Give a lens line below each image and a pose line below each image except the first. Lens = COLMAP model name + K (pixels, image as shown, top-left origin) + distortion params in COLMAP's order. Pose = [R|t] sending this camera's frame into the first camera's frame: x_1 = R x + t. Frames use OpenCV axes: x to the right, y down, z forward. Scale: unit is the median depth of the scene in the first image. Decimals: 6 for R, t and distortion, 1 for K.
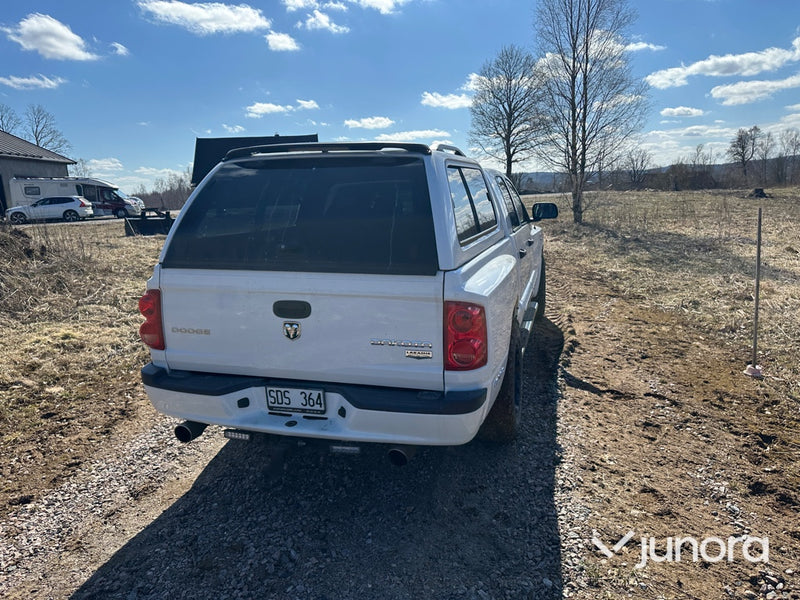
lens RADIAL K [[561.4, 0, 400.0], [0, 561.4, 300.0], [0, 0, 1]] dist [0.053054, -0.059280]
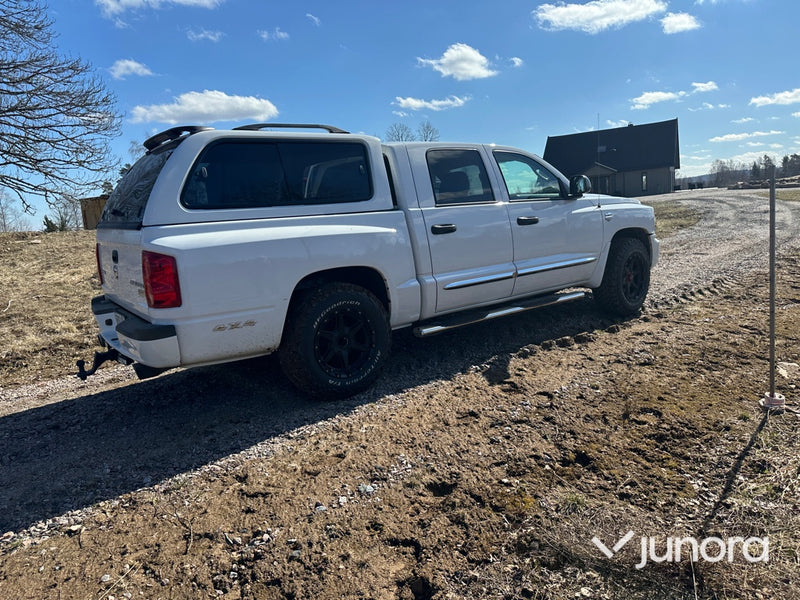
lens RADIAL K [[557.5, 0, 394.3], [0, 557.5, 296.6], [0, 0, 1]] dist [0.049964, -0.053877]
pose [[0.797964, 0.077413, -0.597713, 1.000282], [-0.077373, 0.996669, 0.025790, 0.022069], [0.597719, 0.025667, 0.801295, 0.242514]]
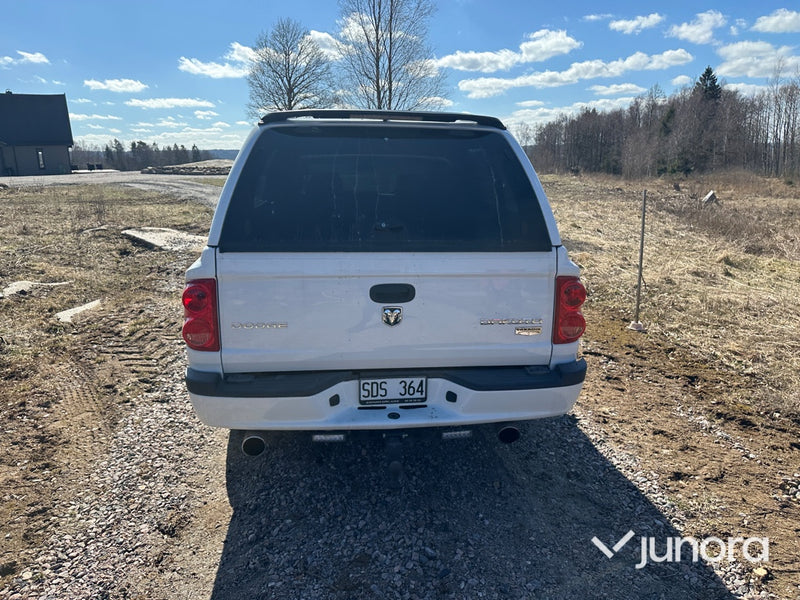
lens RADIAL K [[567.3, 0, 399.8], [0, 567.3, 292.3], [0, 0, 1]] dist [0.042344, -0.046331]
pose [[0.923867, -0.055028, 0.378736, -0.444491], [0.046185, 0.998407, 0.032402, -0.011877], [-0.379916, -0.012444, 0.924937, 0.112559]]
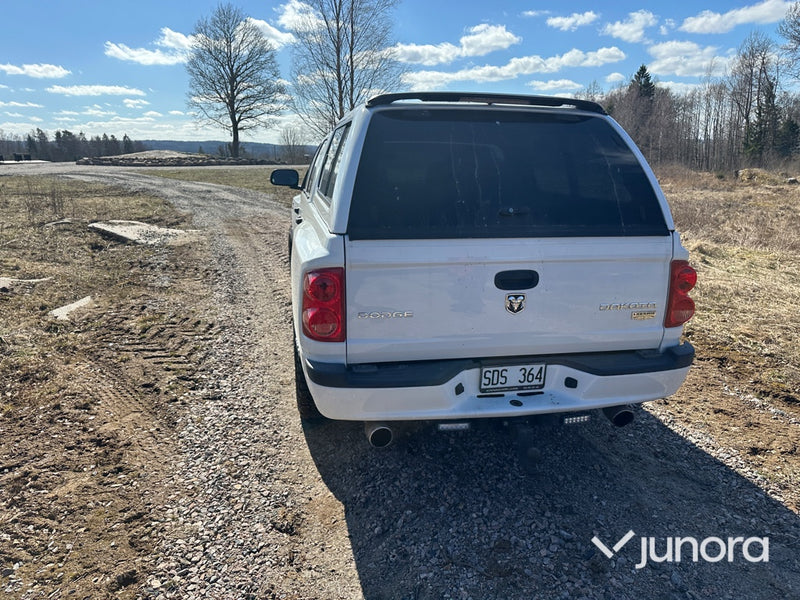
lens RADIAL K [[564.6, 0, 399.1], [0, 564.6, 303.0], [0, 0, 1]] dist [0.052159, -0.063553]
pose [[0.881114, -0.082552, 0.465644, -0.659839], [0.057874, 0.996068, 0.067075, -0.015289], [-0.469350, -0.032152, 0.882427, 0.231321]]
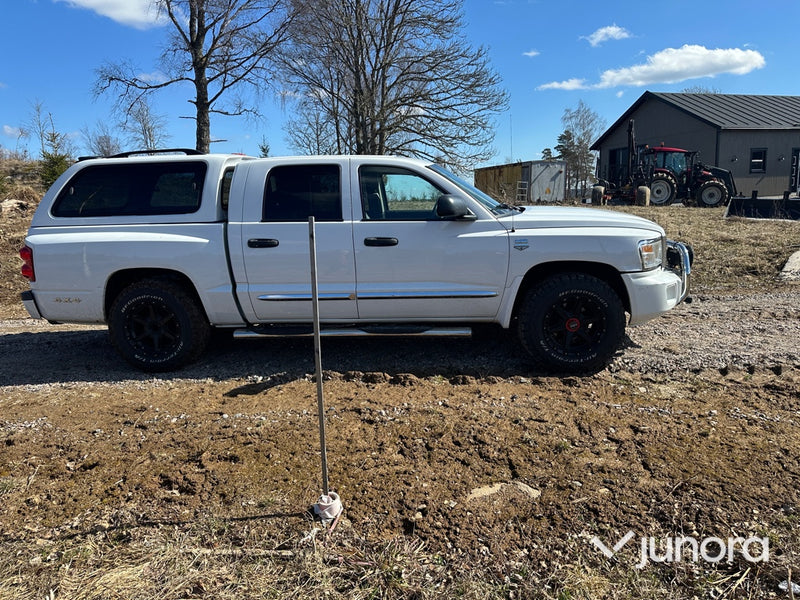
lens RADIAL K [[567.3, 0, 399.8], [0, 567.3, 292.3], [0, 0, 1]] dist [0.042344, -0.046331]
pose [[0.183540, 0.196849, -0.963101, 1.745804], [-0.166084, 0.971870, 0.166991, -0.287344], [0.968881, 0.129306, 0.211070, 1.411255]]
